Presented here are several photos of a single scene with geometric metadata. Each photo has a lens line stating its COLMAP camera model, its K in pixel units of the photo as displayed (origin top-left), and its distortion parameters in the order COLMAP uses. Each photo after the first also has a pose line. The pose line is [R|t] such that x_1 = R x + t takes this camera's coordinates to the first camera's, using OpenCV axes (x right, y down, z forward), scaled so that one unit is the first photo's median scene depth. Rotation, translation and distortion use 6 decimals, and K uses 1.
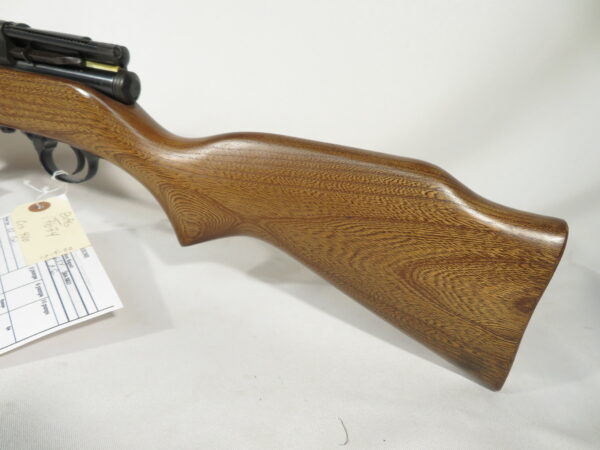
lens RADIAL K [[414.4, 0, 299.1], [0, 414.4, 225.4], [0, 0, 1]] dist [-0.010734, -0.007198]
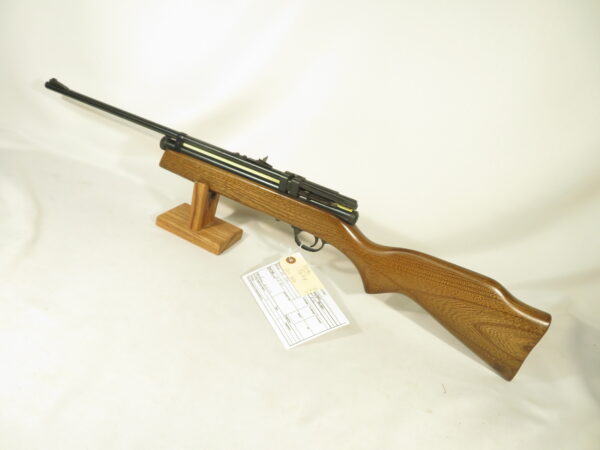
lens RADIAL K [[414.4, 0, 301.2], [0, 414.4, 224.3], [0, 0, 1]] dist [-0.010734, -0.007198]
pose [[0.990502, 0.124292, -0.058795, -0.610387], [-0.118744, 0.988841, 0.089965, -0.507977], [0.069321, -0.082129, 0.994208, -1.229085]]
